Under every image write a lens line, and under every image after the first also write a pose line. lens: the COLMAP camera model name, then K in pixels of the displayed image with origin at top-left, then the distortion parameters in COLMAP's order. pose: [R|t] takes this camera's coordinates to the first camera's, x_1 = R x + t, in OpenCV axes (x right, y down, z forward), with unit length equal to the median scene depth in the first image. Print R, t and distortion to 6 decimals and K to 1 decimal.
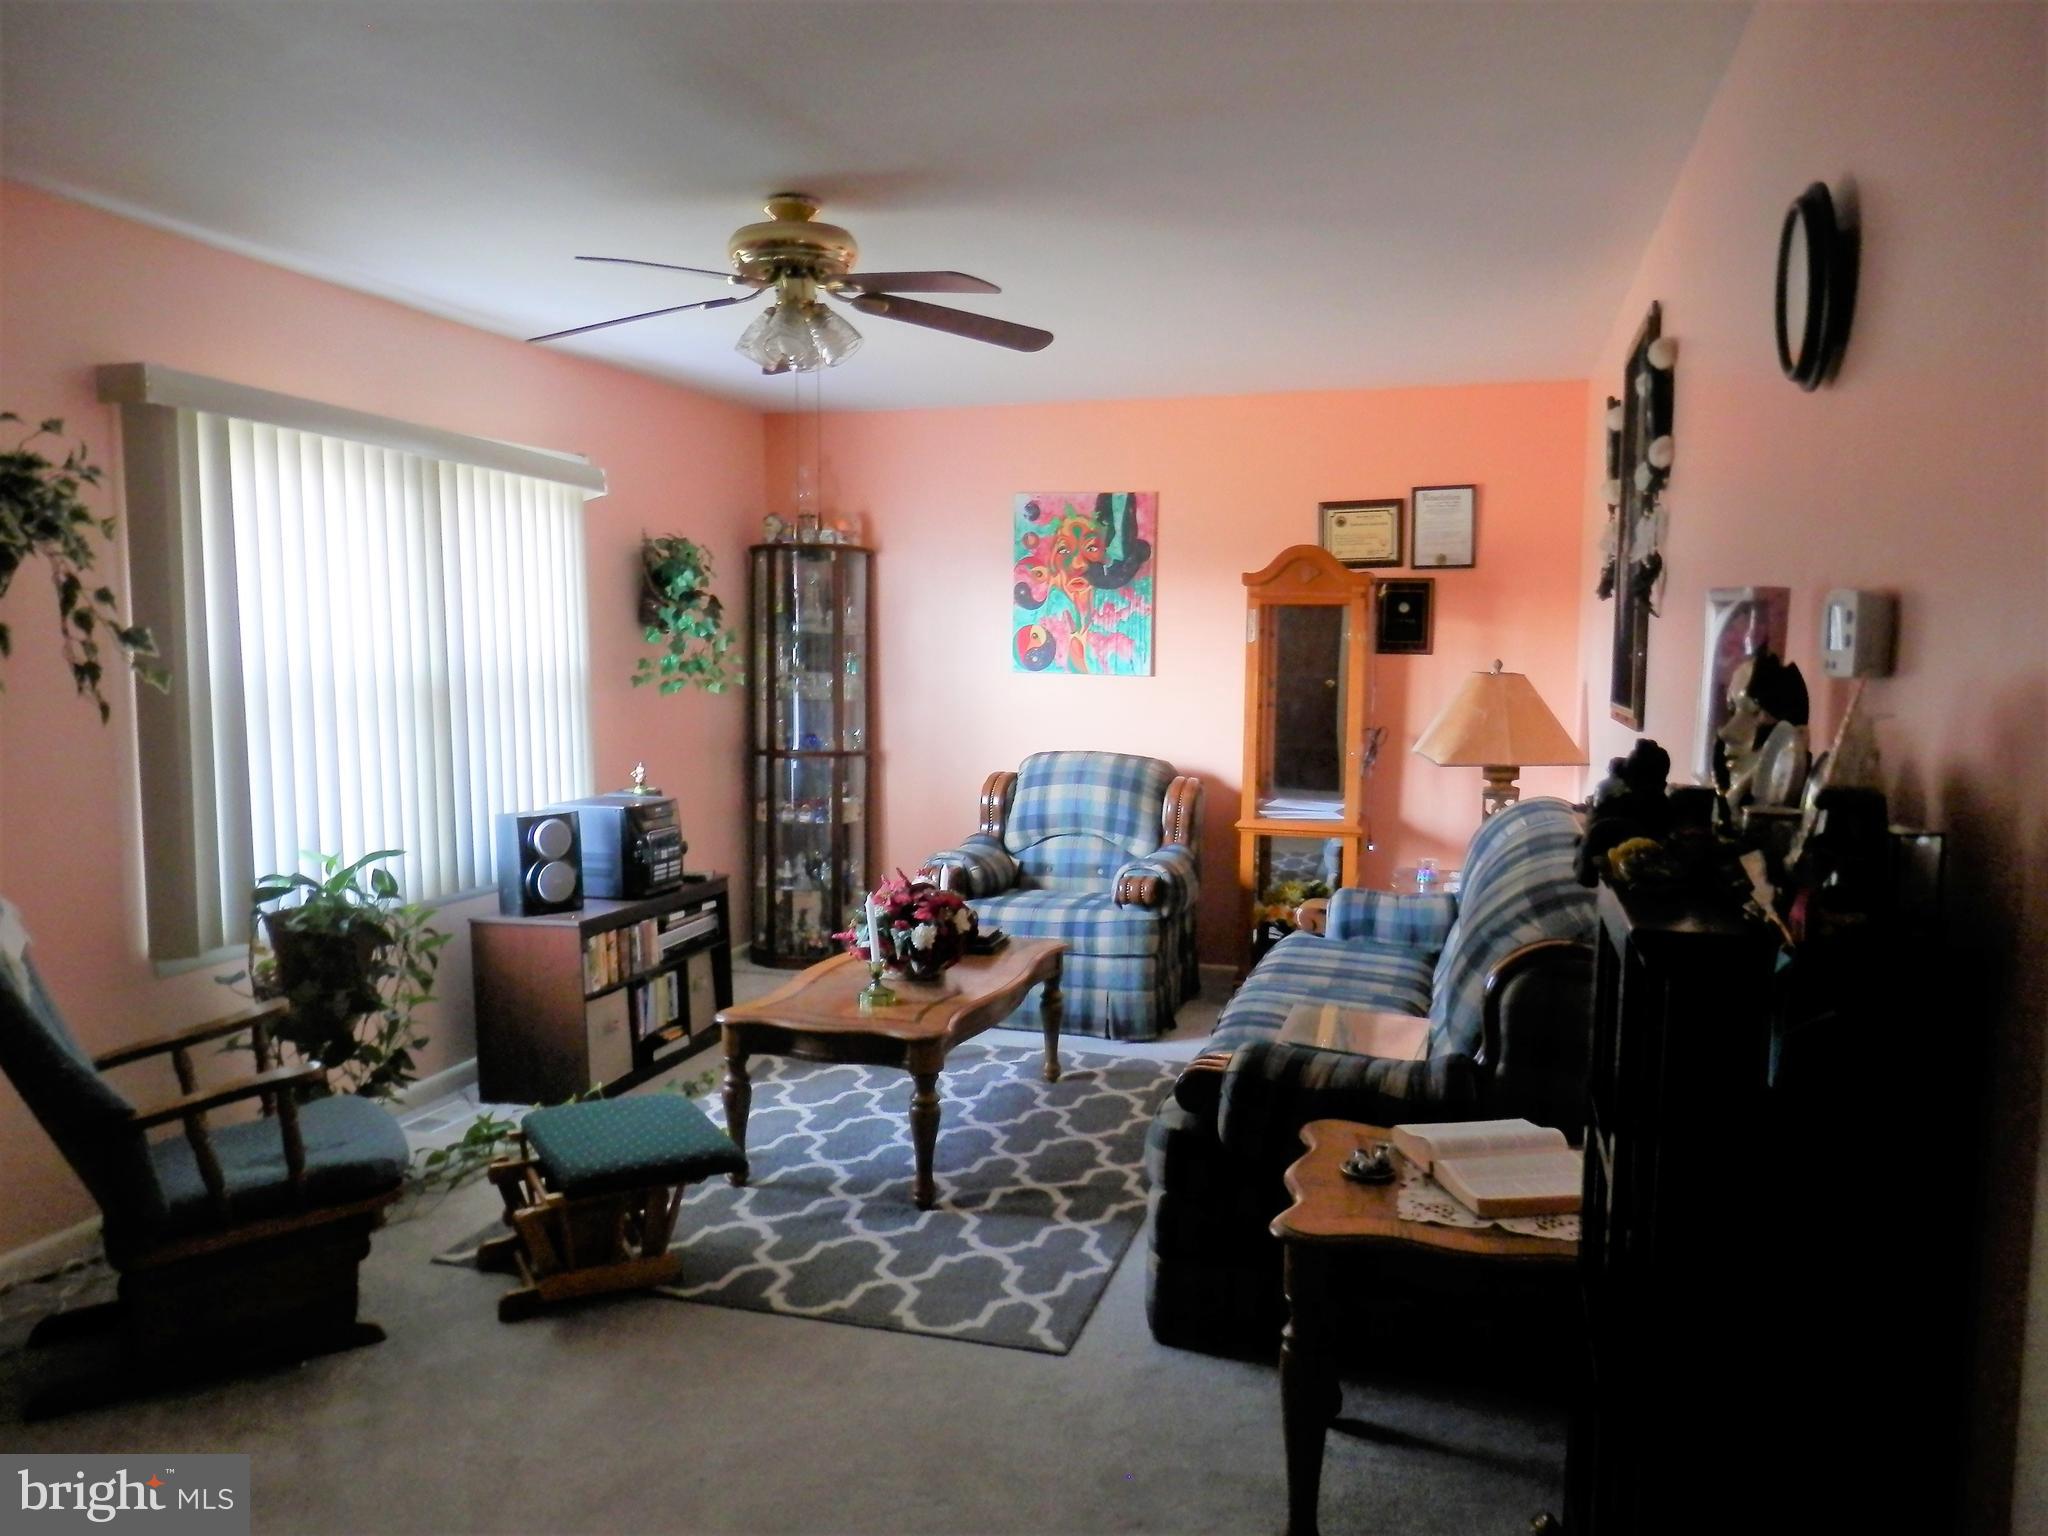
lens RADIAL K [[1520.5, 0, 1023.1], [0, 1520.5, 773.8], [0, 0, 1]] dist [0.001544, 0.004023]
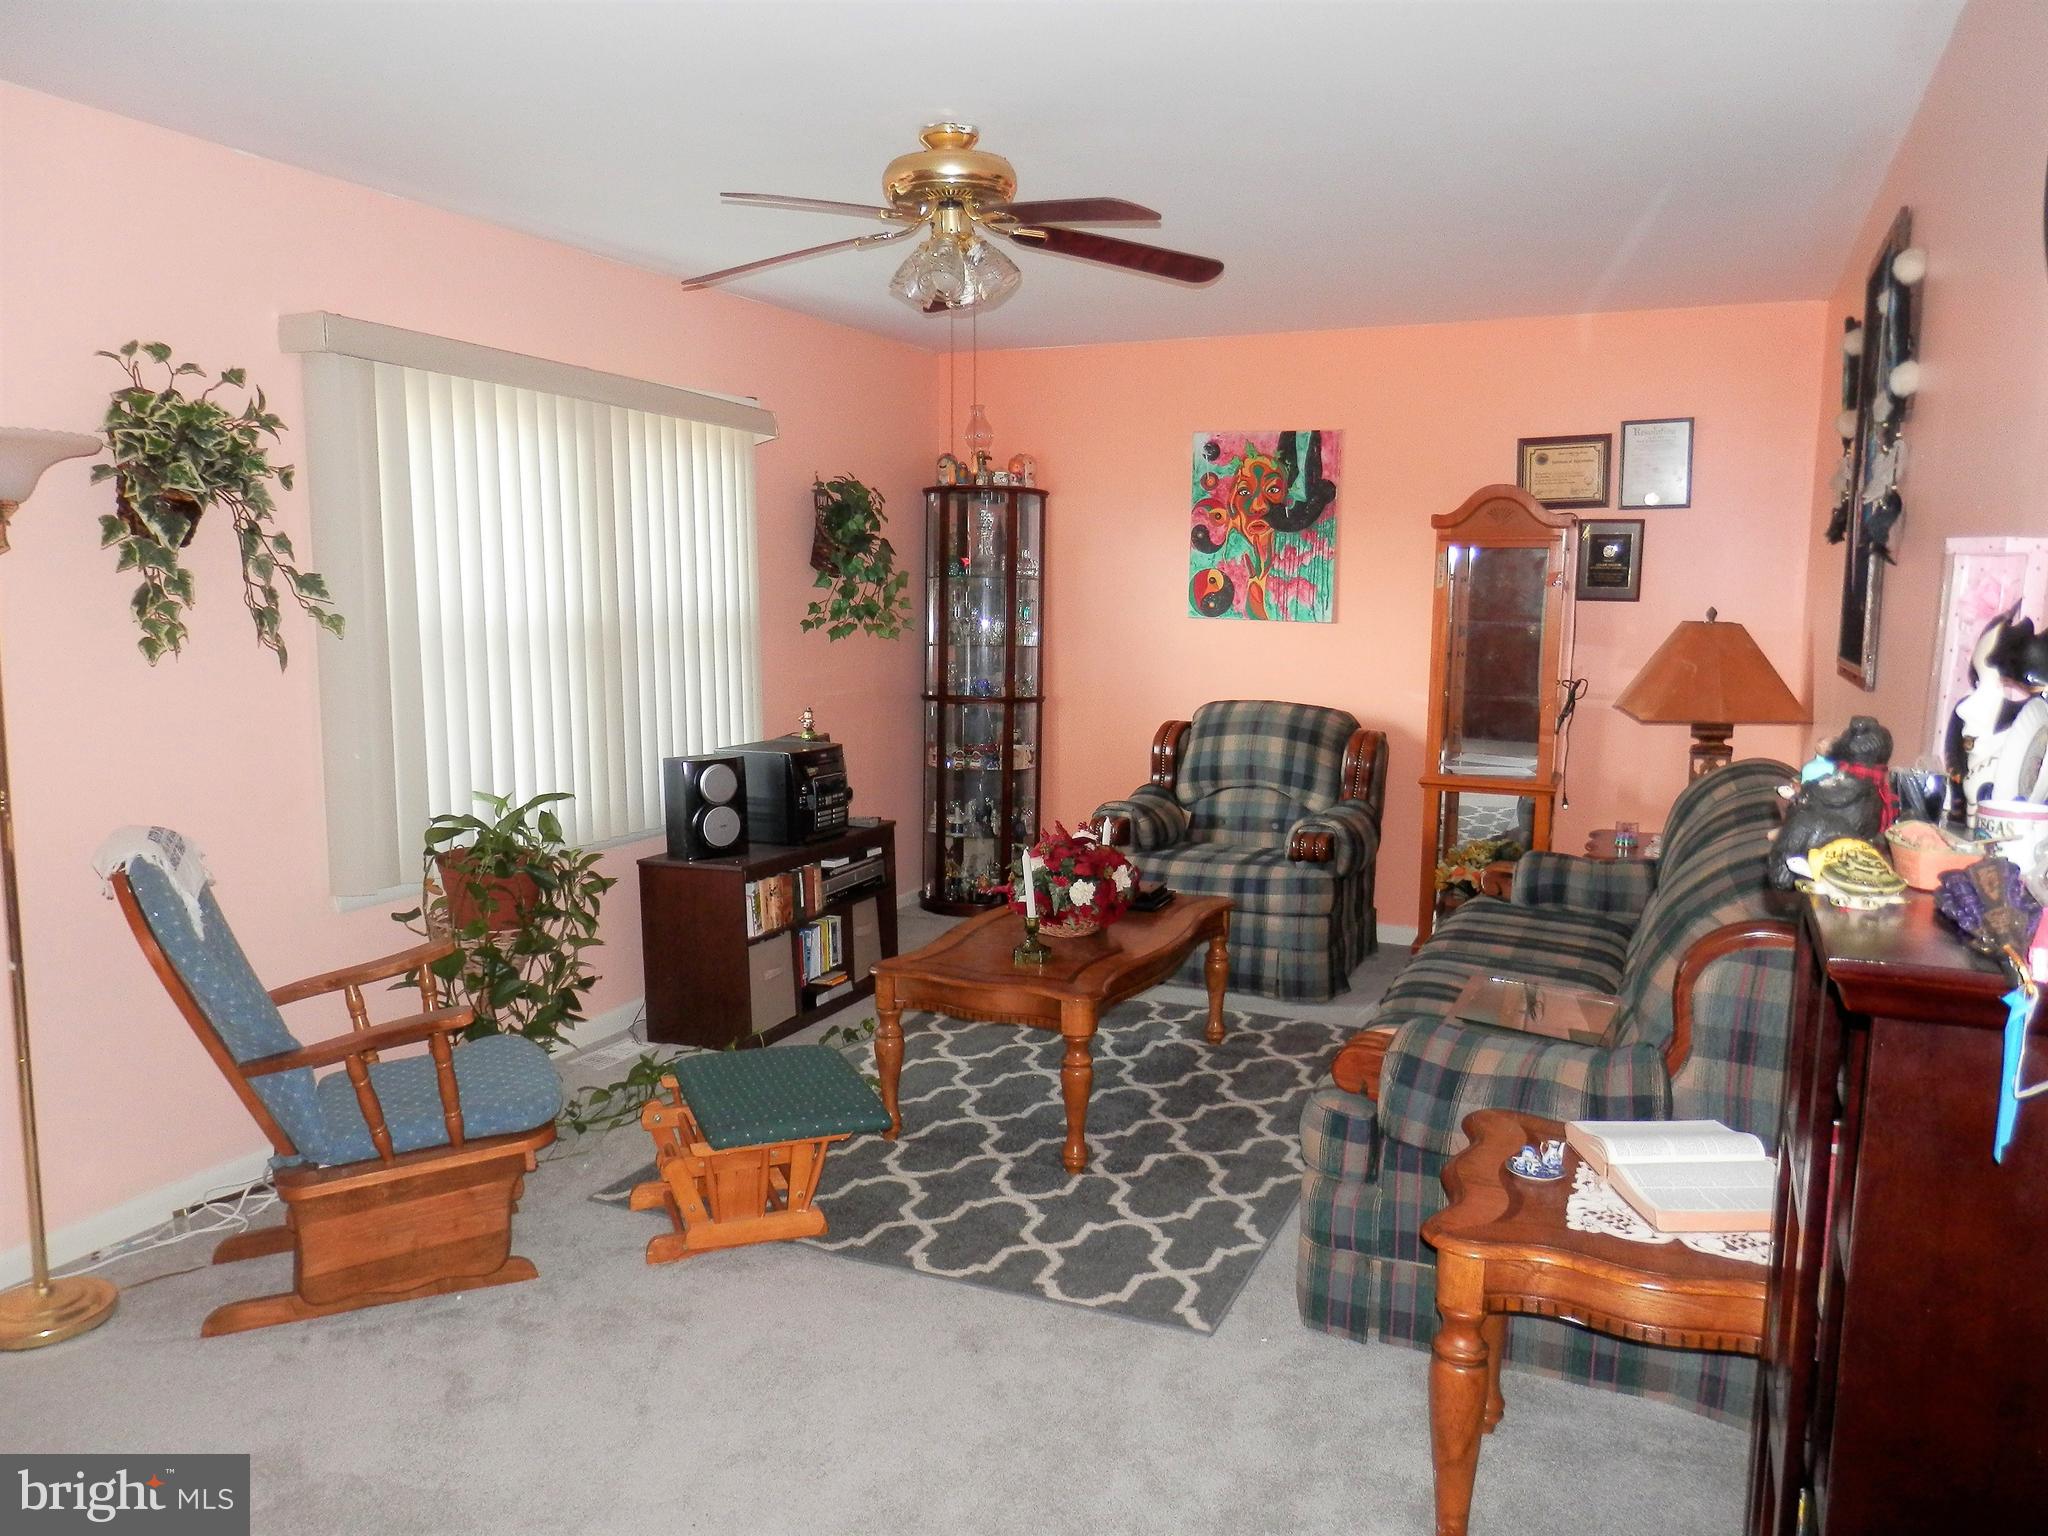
lens RADIAL K [[1520.5, 0, 1020.0], [0, 1520.5, 767.0], [0, 0, 1]] dist [0.001544, 0.004023]
pose [[0.991701, 0.017813, -0.127323, 0.012559], [-0.013450, 0.999295, 0.035052, -0.004749], [0.127858, -0.033049, 0.991242, 0.022982]]
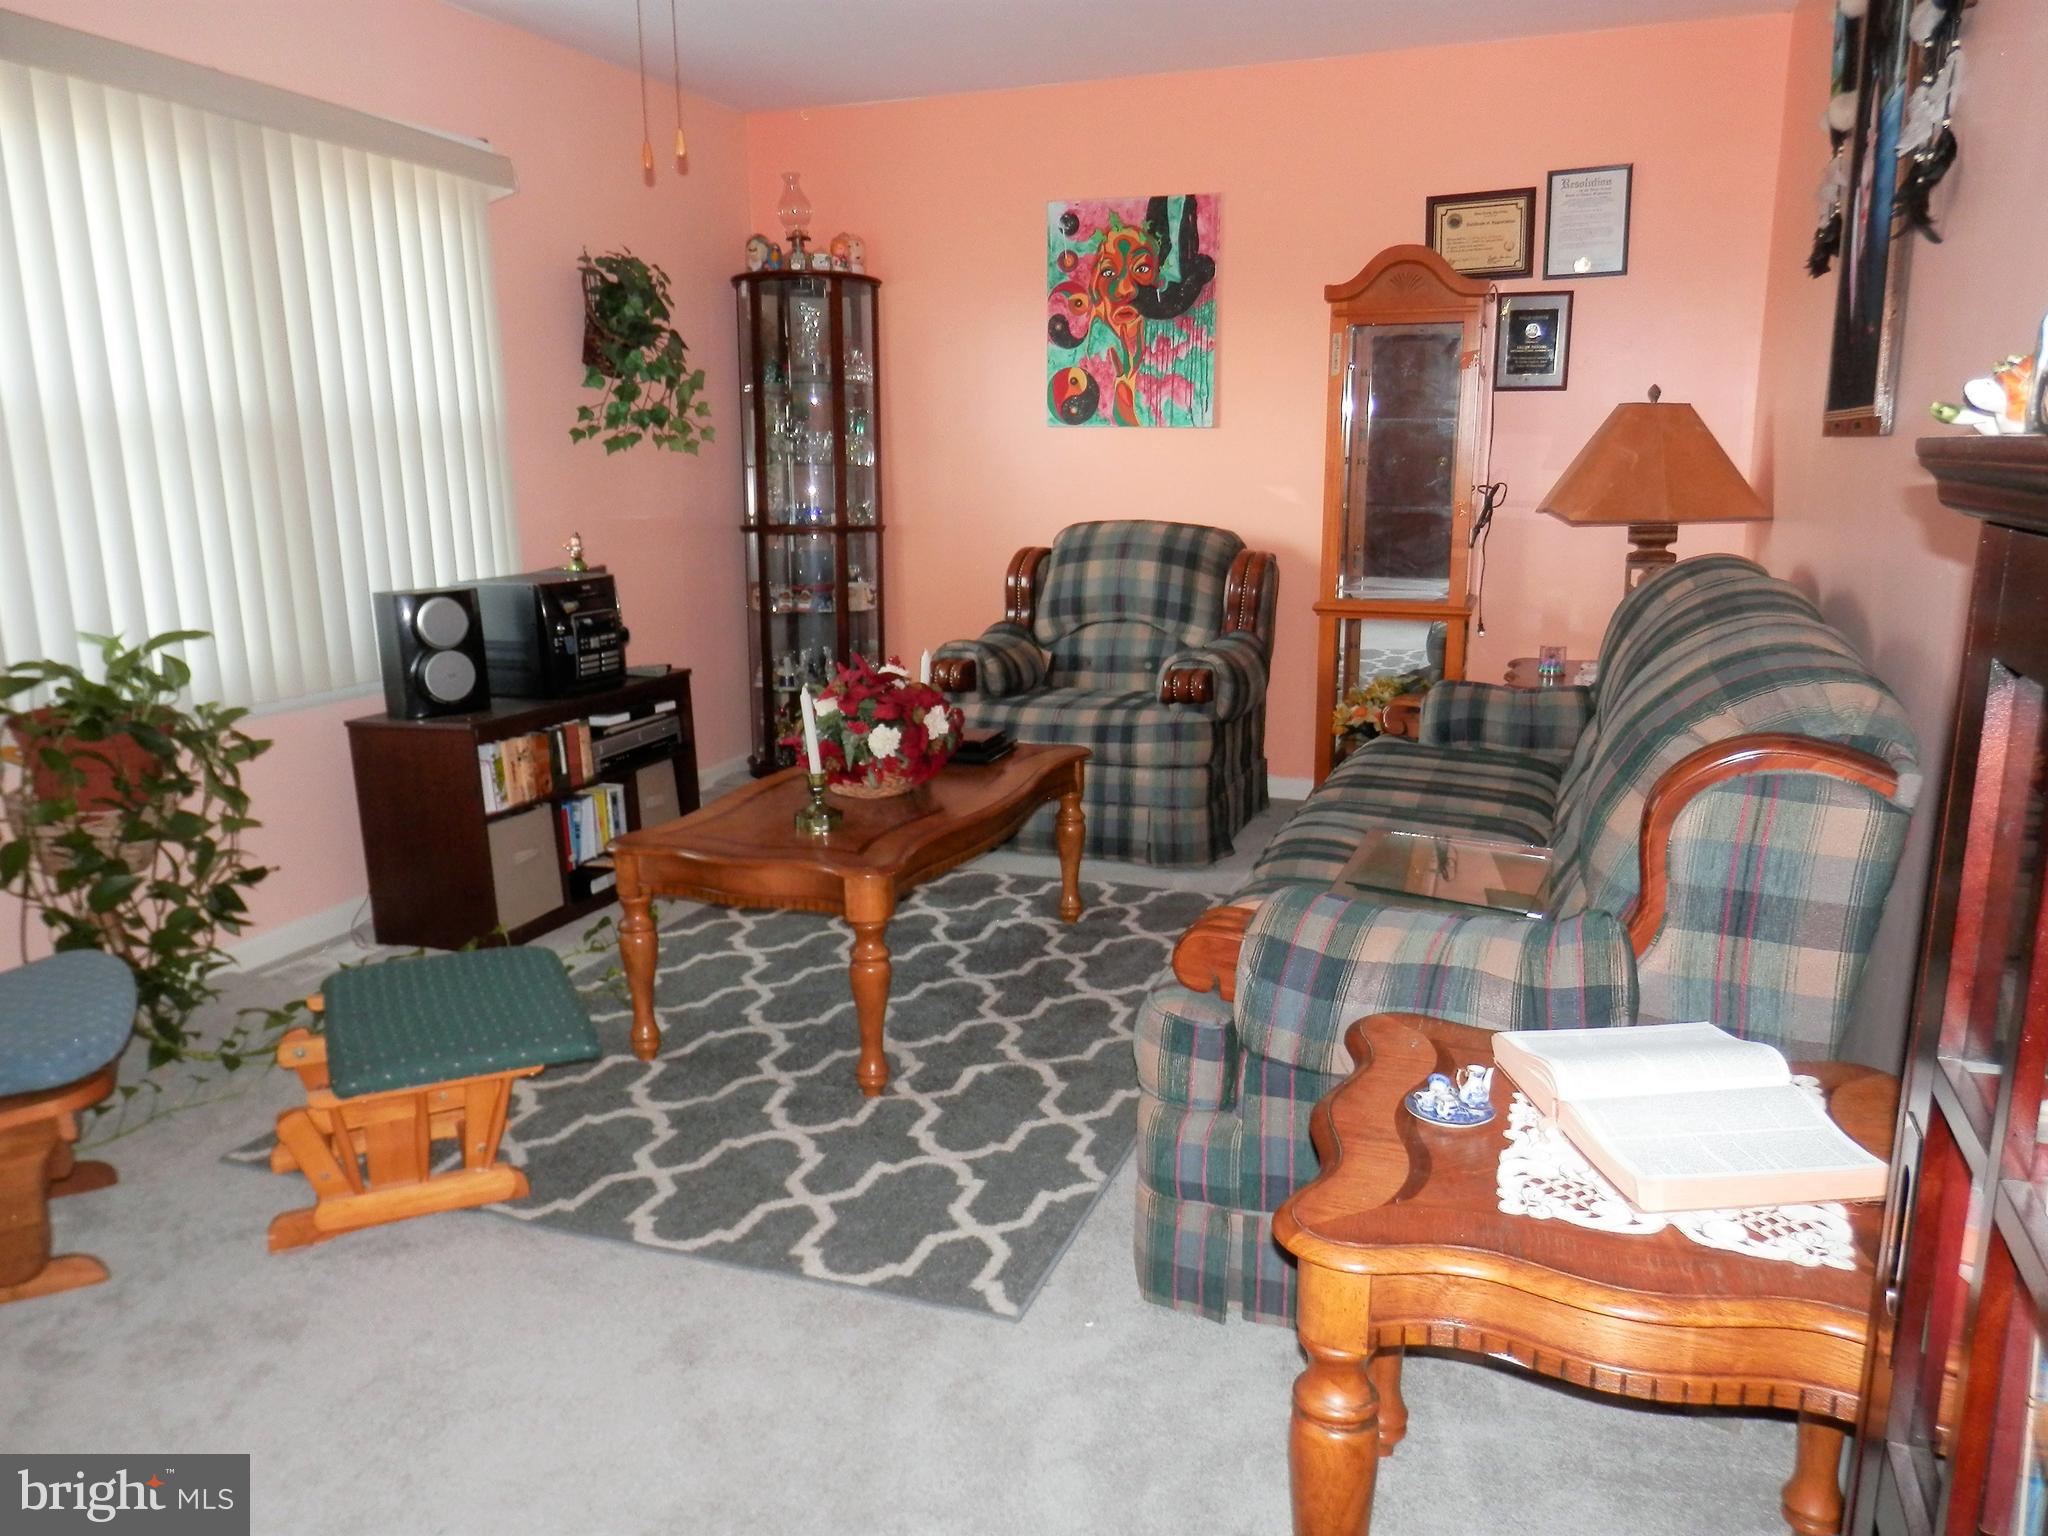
lens RADIAL K [[1520.5, 0, 1030.3], [0, 1520.5, 774.2], [0, 0, 1]] dist [0.001544, 0.004023]
pose [[0.997774, -0.000972, -0.066673, 0.041896], [0.009113, 0.992500, 0.121904, 0.021408], [0.066054, -0.122240, 0.990300, 0.168984]]
